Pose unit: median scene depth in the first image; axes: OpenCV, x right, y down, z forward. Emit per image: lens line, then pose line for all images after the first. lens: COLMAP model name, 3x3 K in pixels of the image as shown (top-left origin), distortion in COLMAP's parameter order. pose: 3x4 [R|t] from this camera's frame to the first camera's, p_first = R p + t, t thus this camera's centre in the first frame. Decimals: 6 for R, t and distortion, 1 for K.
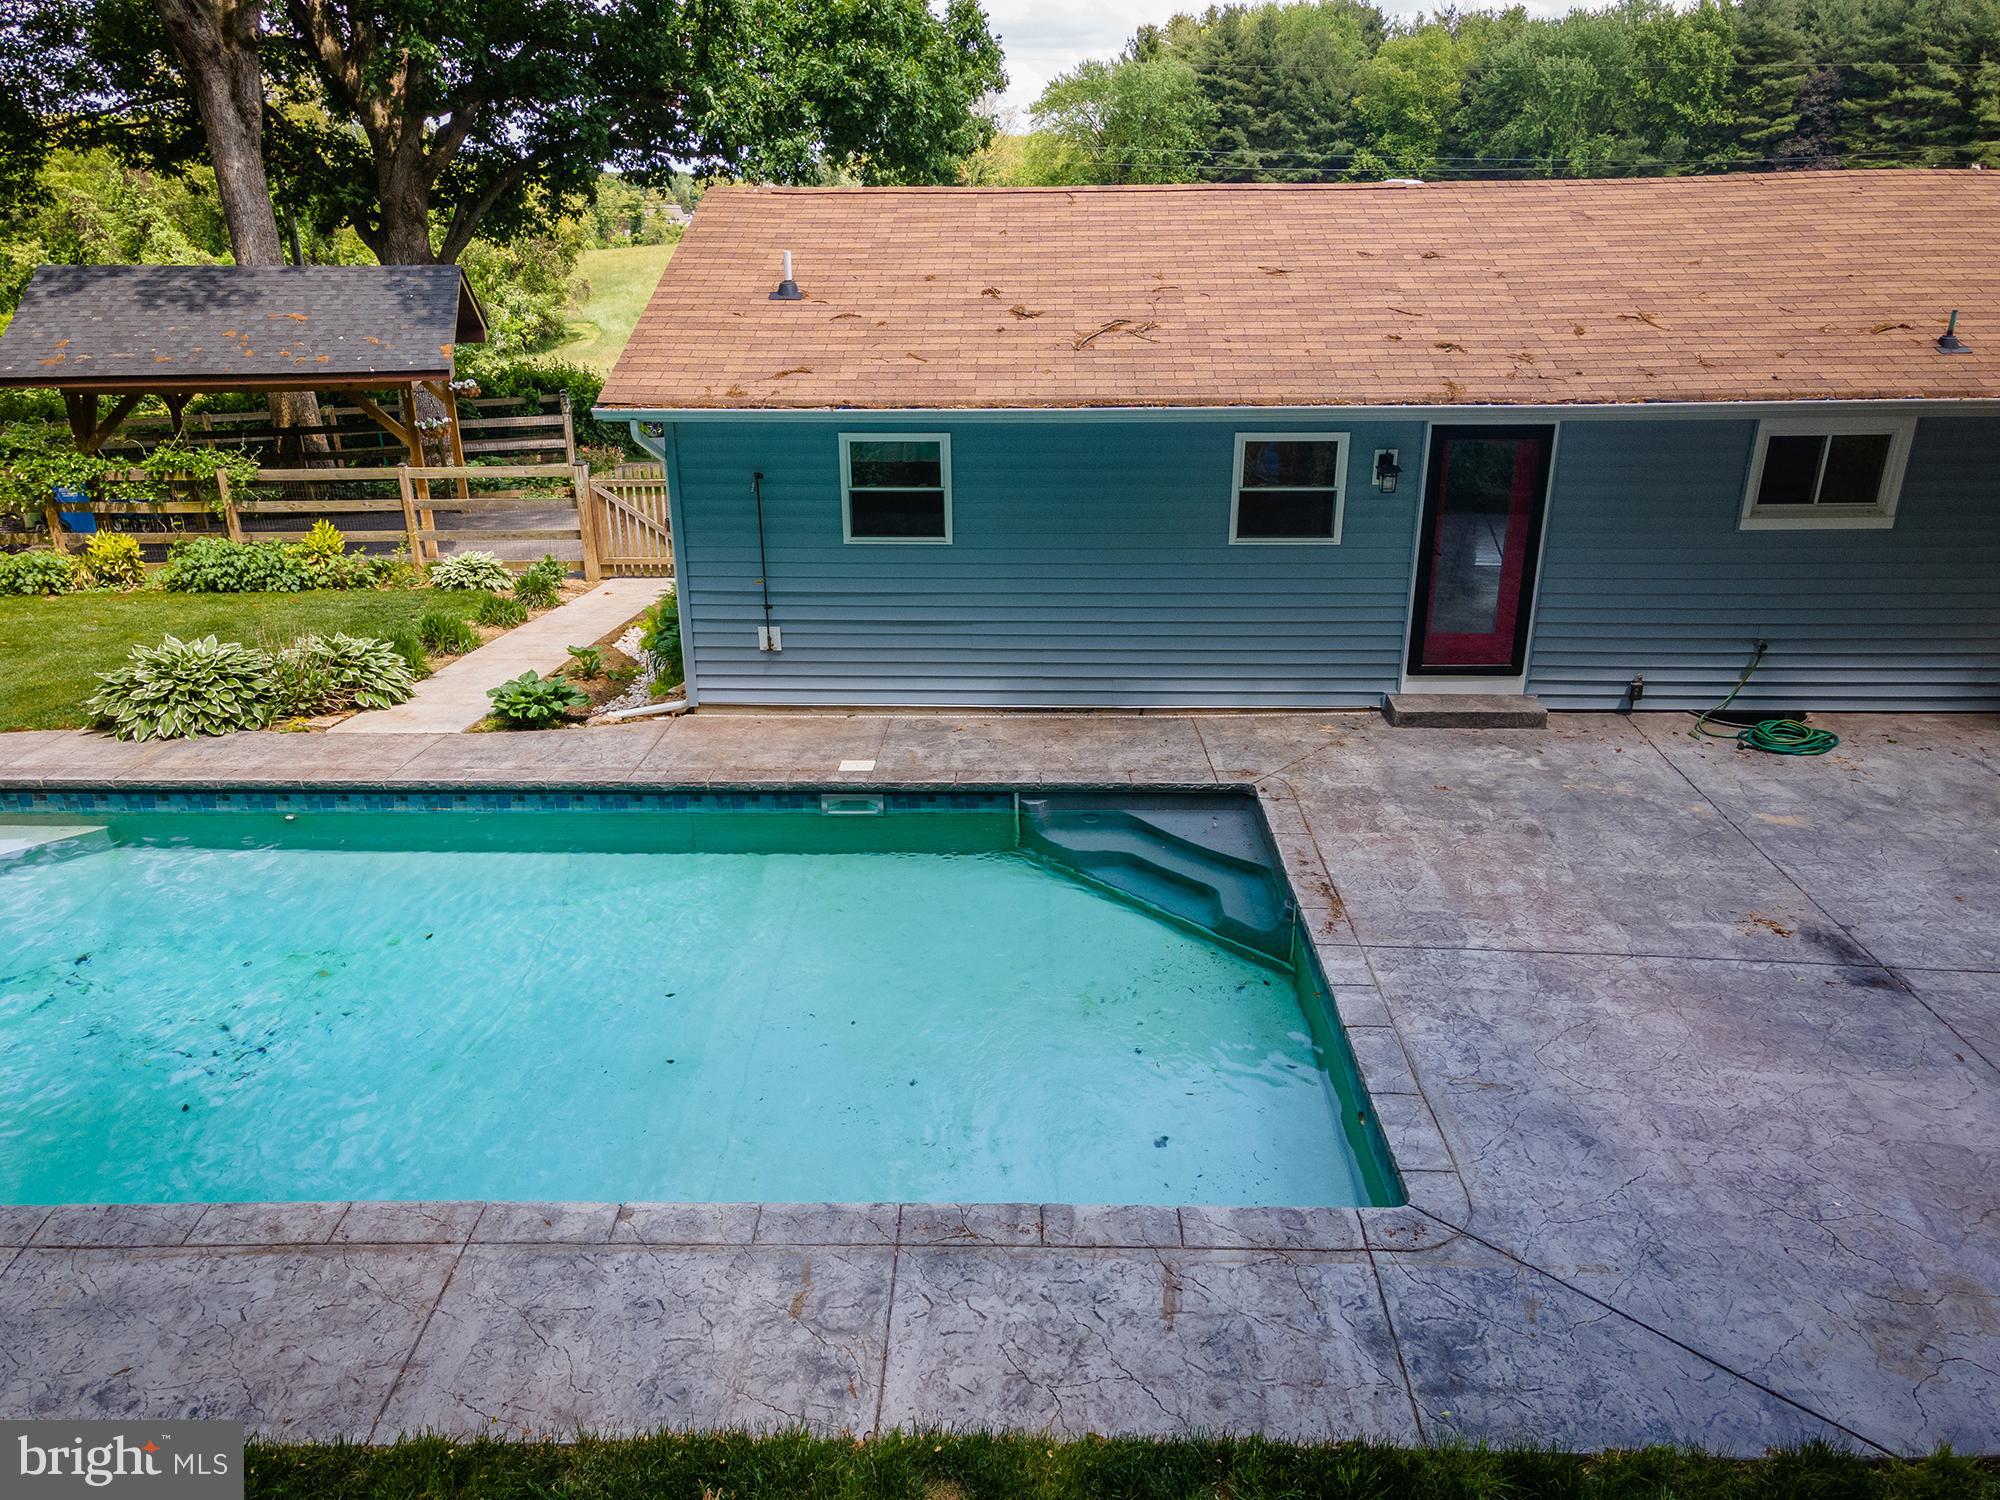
lens RADIAL K [[1428.0, 0, 962.9], [0, 1428.0, 744.6], [0, 0, 1]] dist [0.045240, 0.004708]
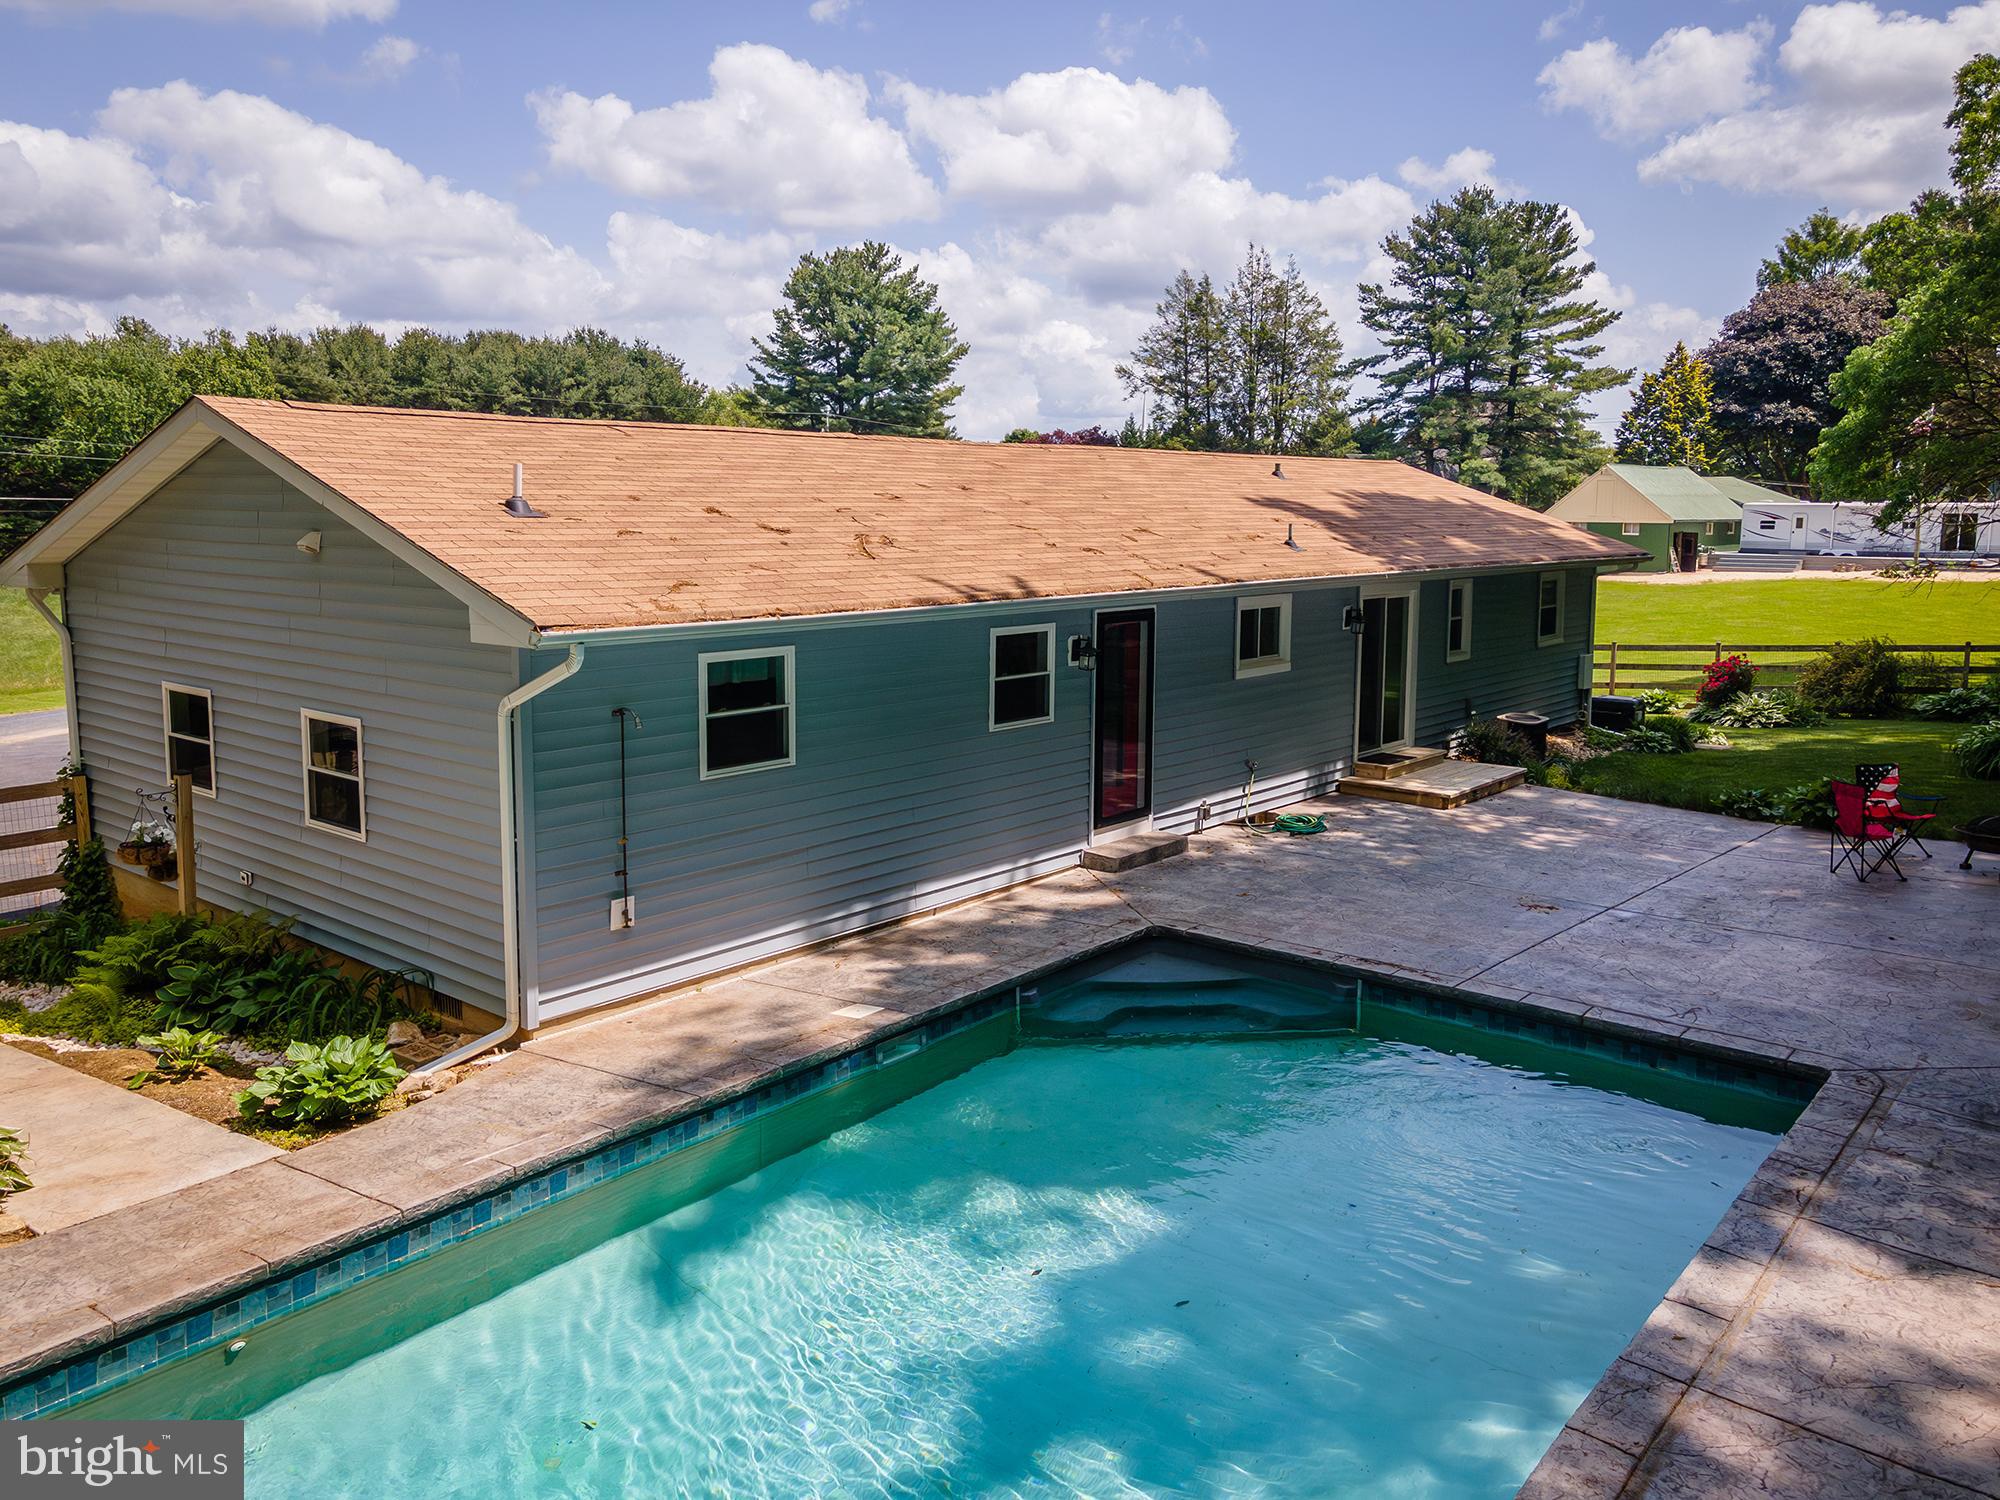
lens RADIAL K [[1530.2, 0, 951.7], [0, 1530.2, 692.2], [0, 0, 1]] dist [0.002522, 0.087718]
pose [[0.621702, -0.084611, 0.778670, -0.708637], [0.275077, 0.954409, -0.115918, -0.044488], [-0.733362, 0.286261, 0.616632, 0.316966]]
